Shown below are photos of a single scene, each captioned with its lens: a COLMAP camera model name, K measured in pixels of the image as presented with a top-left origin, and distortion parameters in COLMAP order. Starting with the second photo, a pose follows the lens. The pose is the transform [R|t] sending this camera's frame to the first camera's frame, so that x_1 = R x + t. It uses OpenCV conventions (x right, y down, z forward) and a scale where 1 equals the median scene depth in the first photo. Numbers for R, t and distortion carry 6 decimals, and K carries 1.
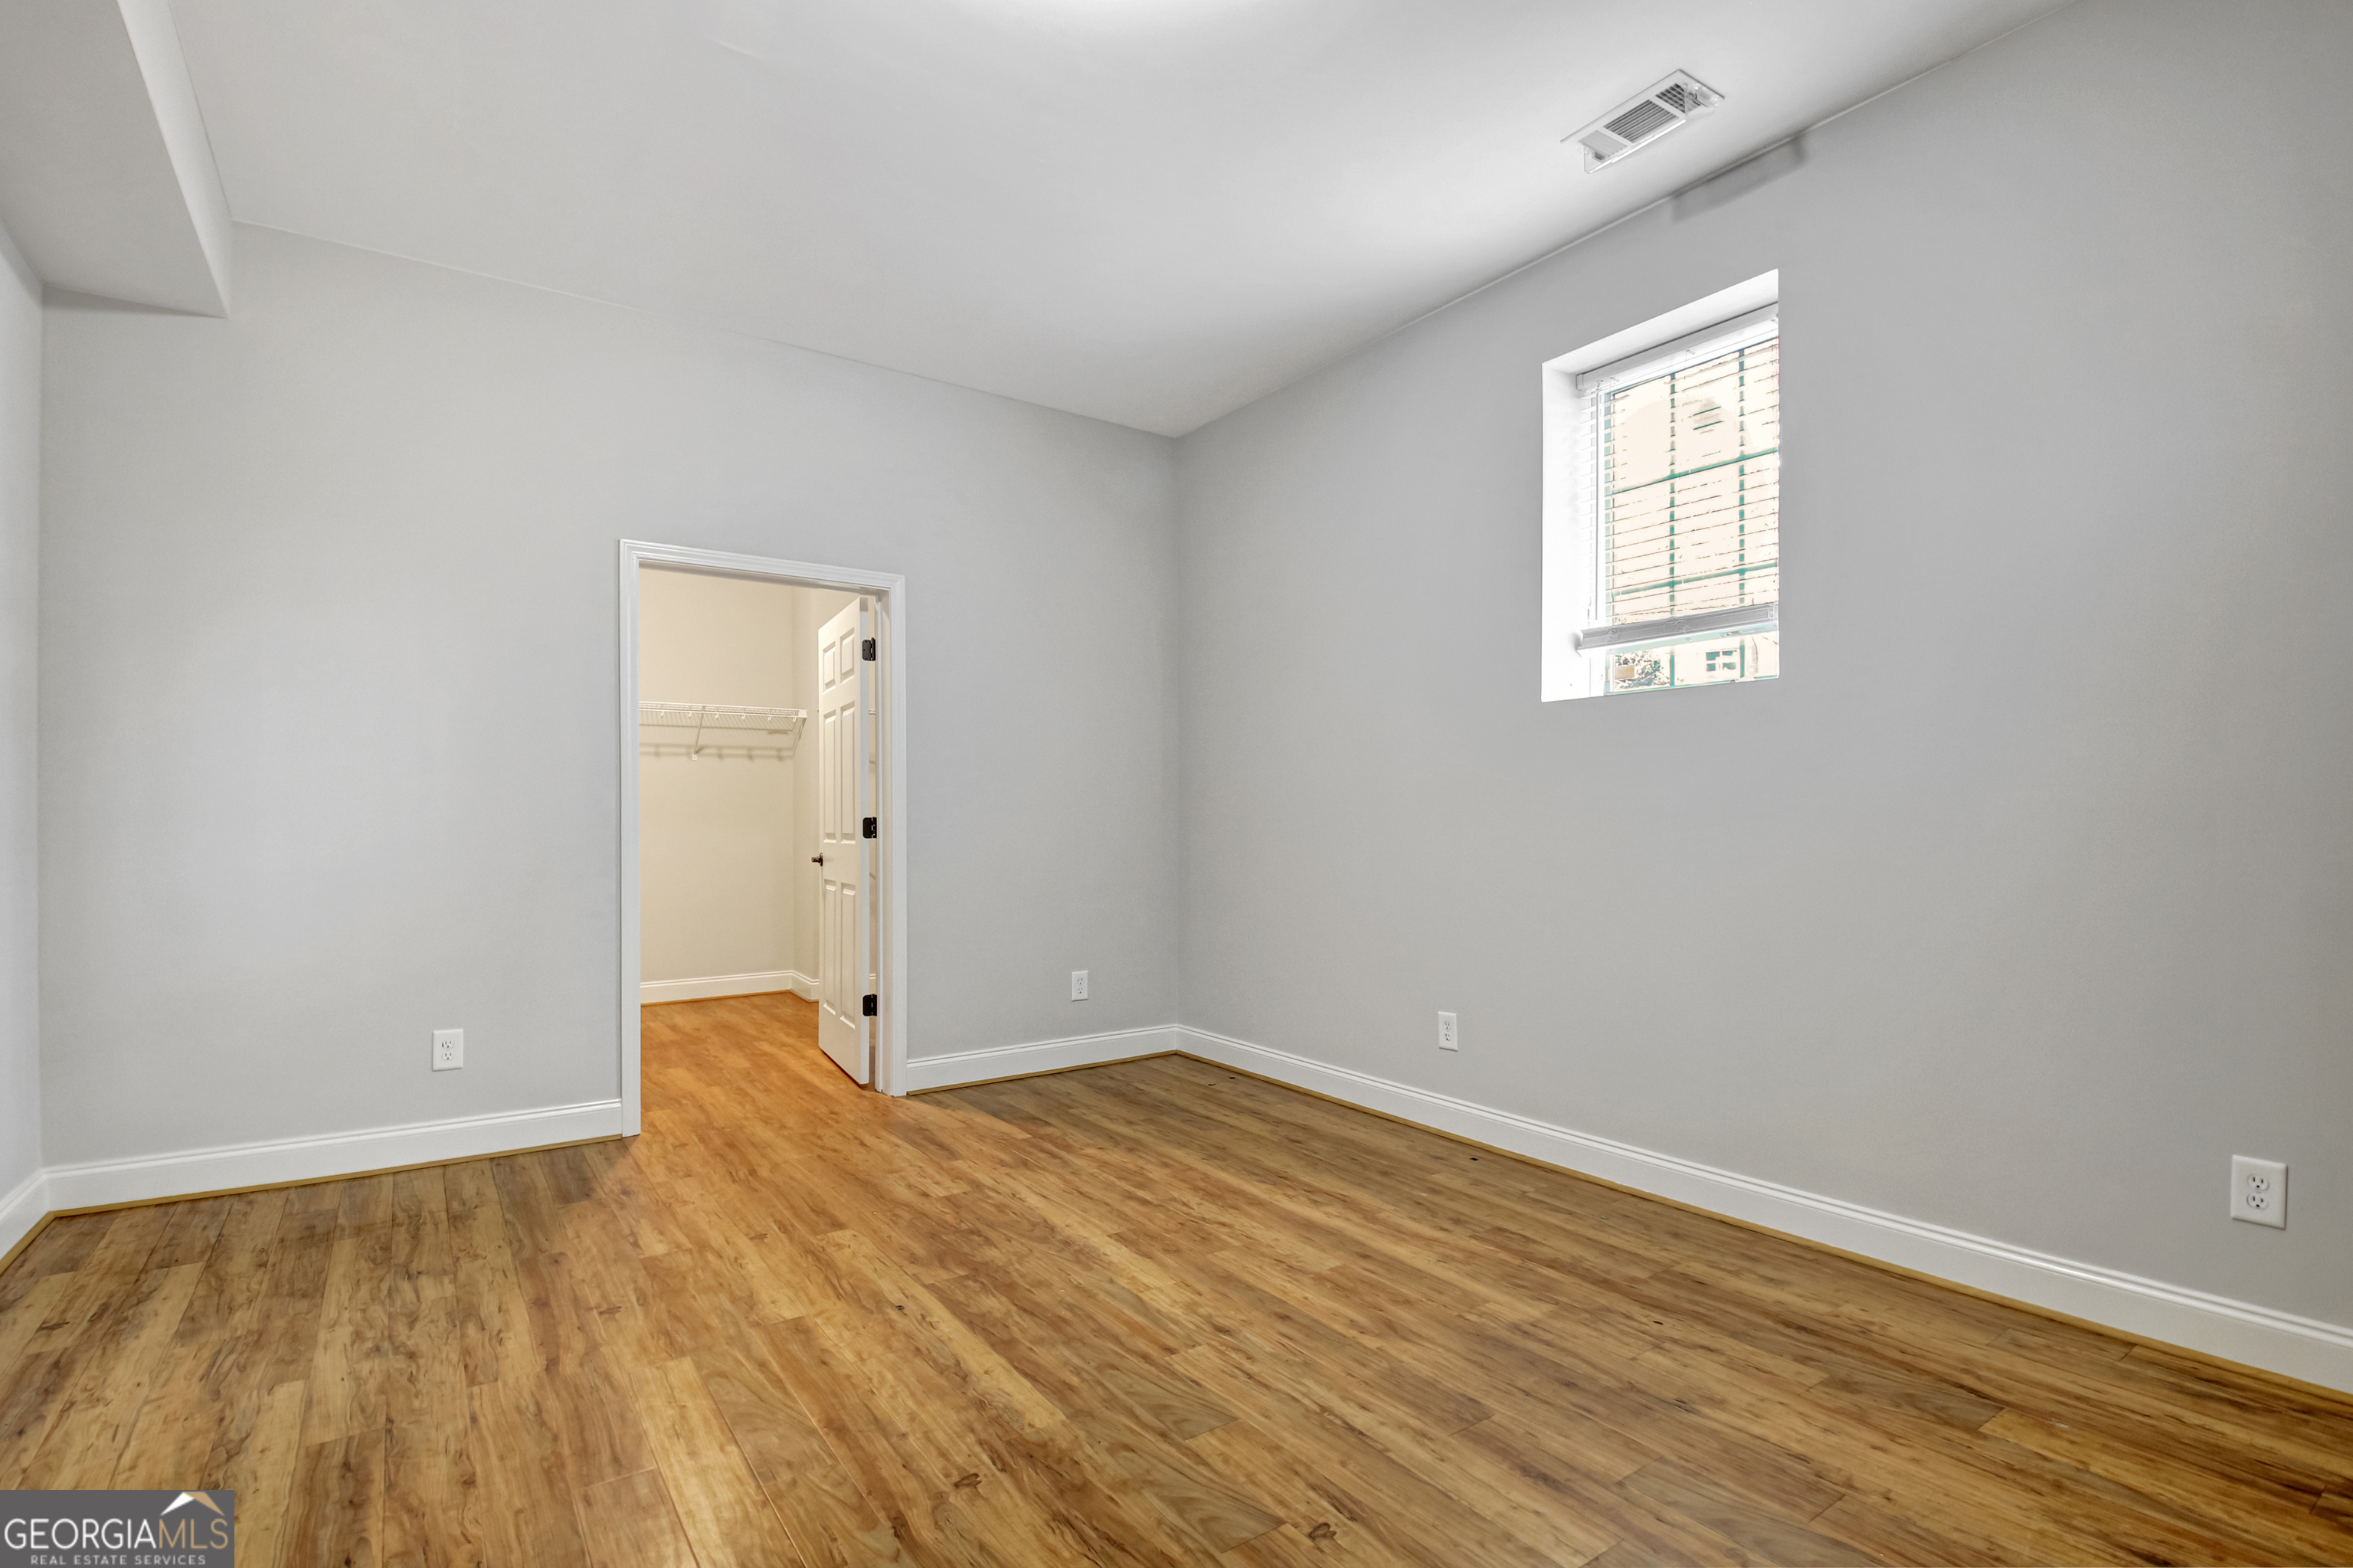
lens RADIAL K [[1128.9, 0, 1166.6], [0, 1128.9, 802.3], [0, 0, 1]] dist [0.043790, -0.067392]
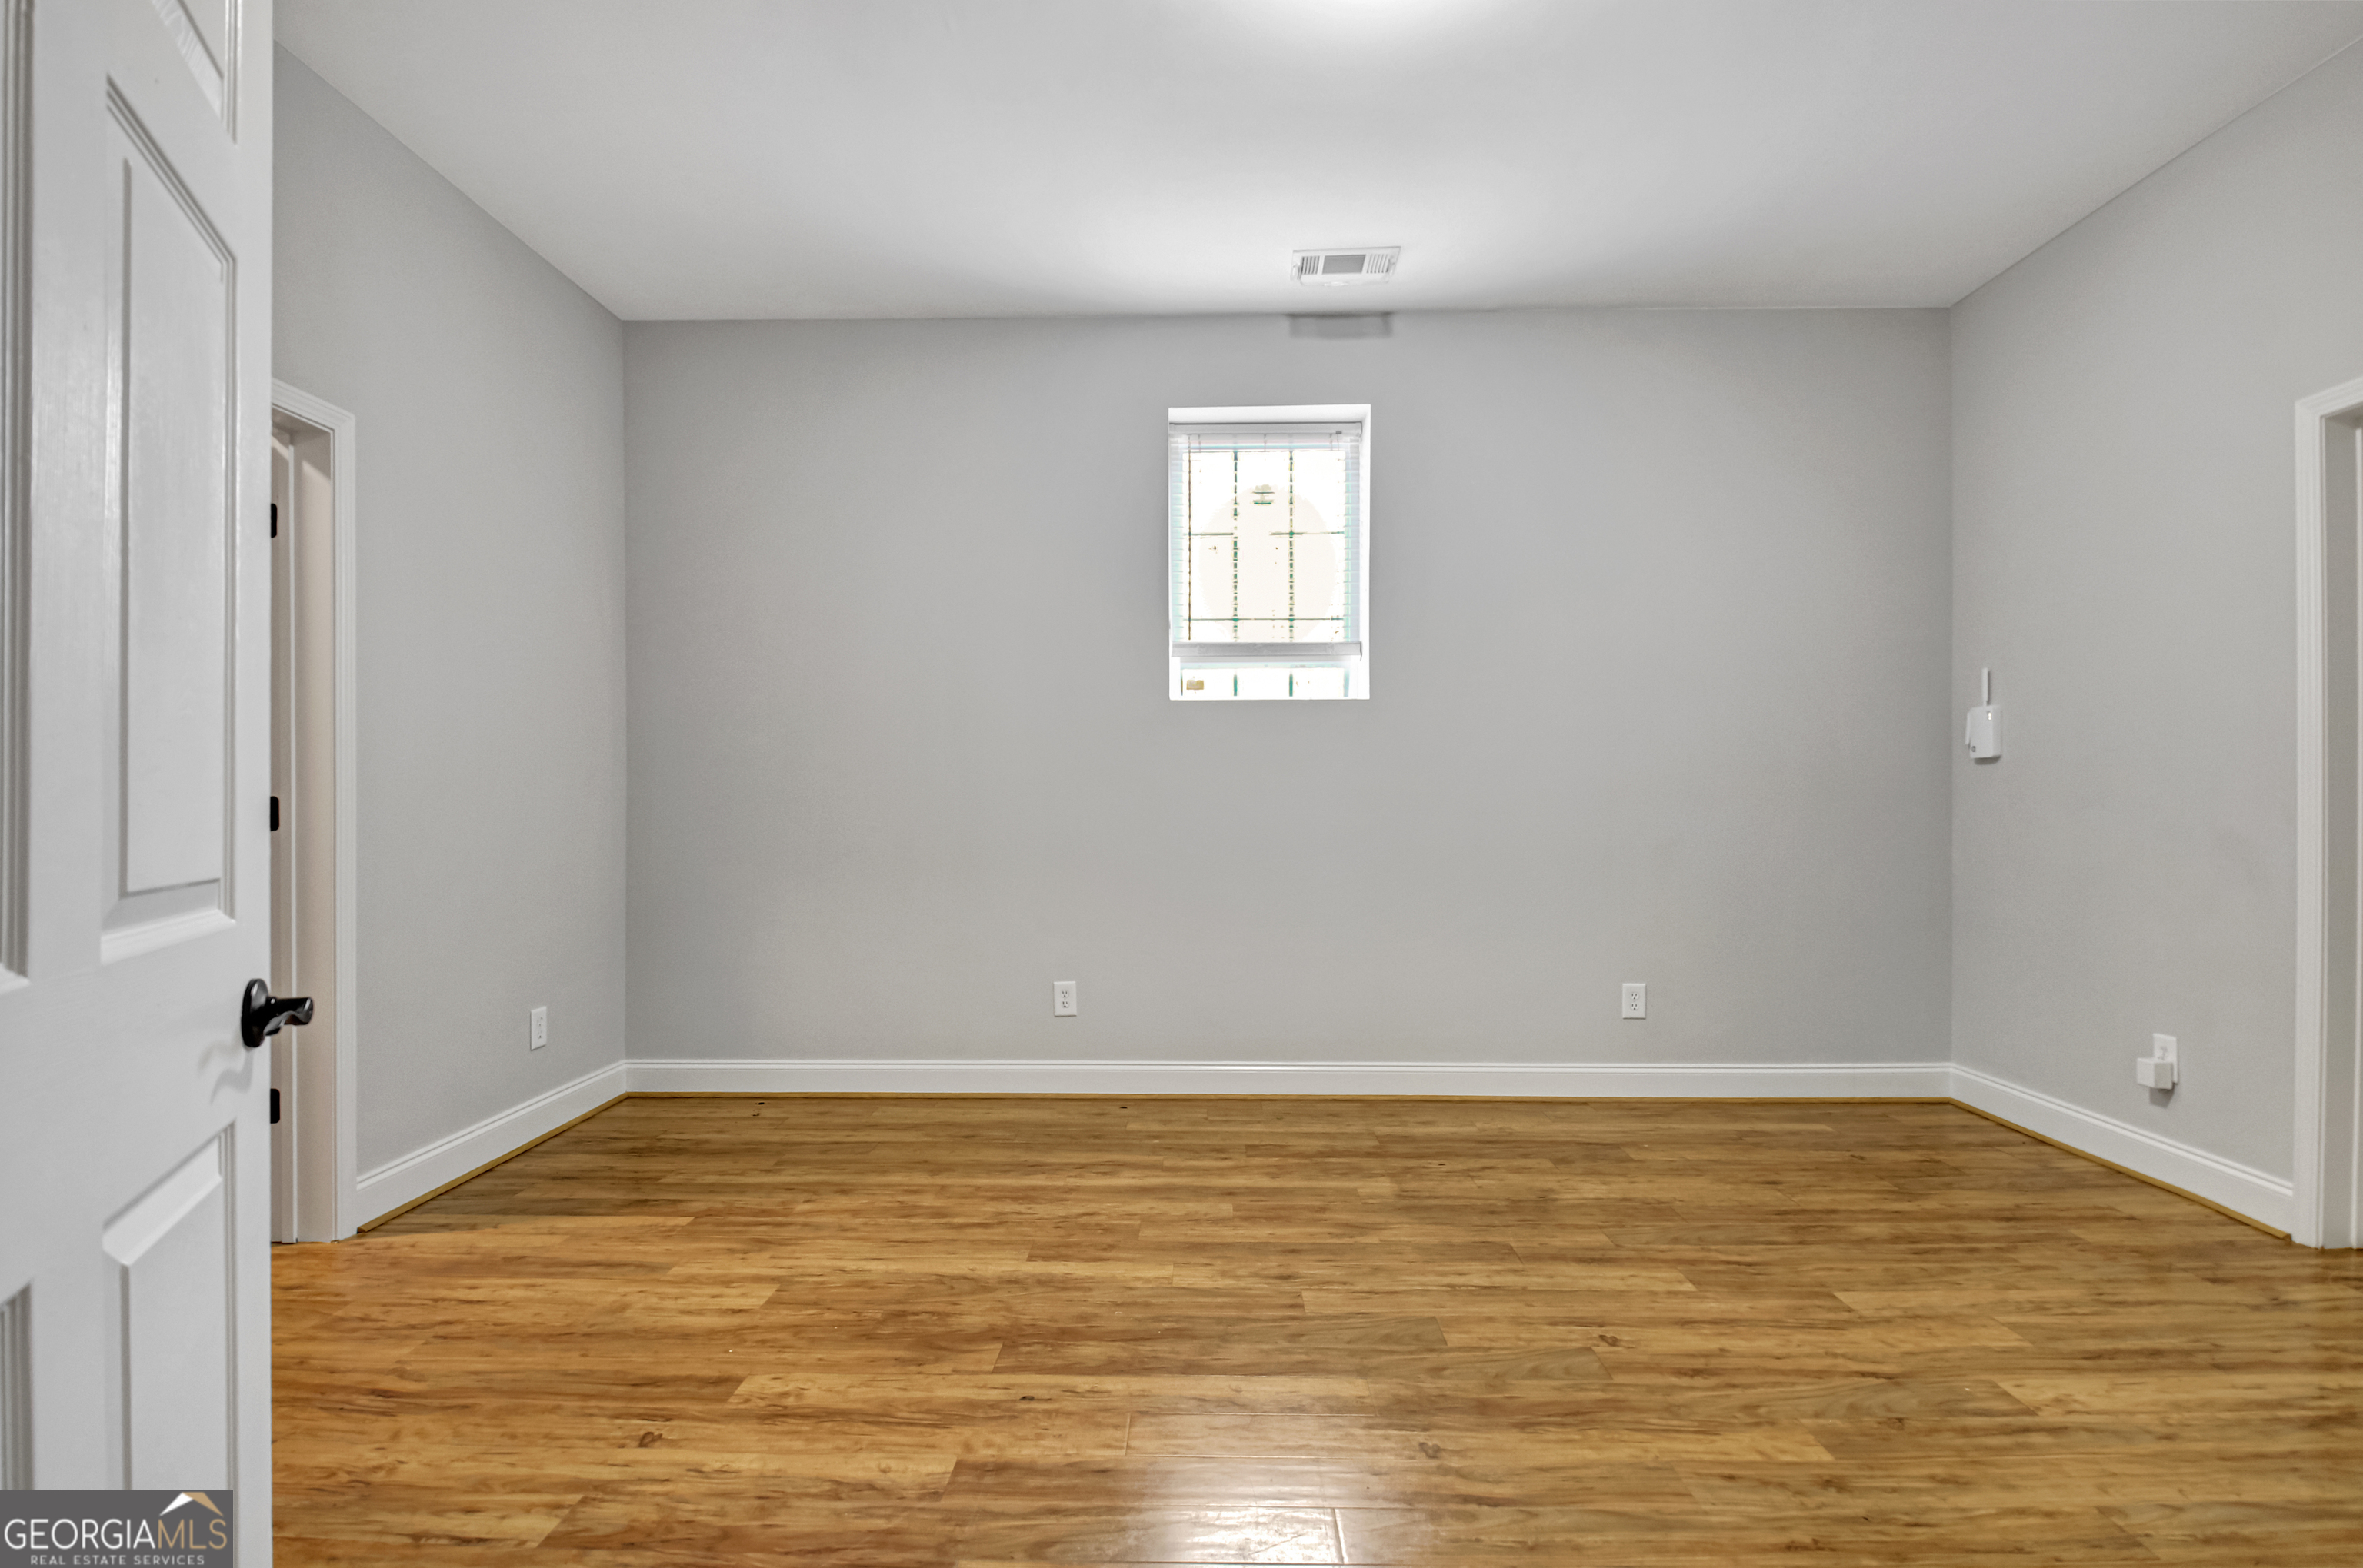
lens RADIAL K [[1130.9, 0, 1181.5], [0, 1130.9, 784.0], [0, 0, 1]] dist [0.020861, -0.034693]
pose [[0.584551, 0.008811, 0.811309, -0.691520], [-0.007728, 0.999956, -0.005292, 0.004865], [-0.811320, -0.003176, 0.584593, 0.359428]]
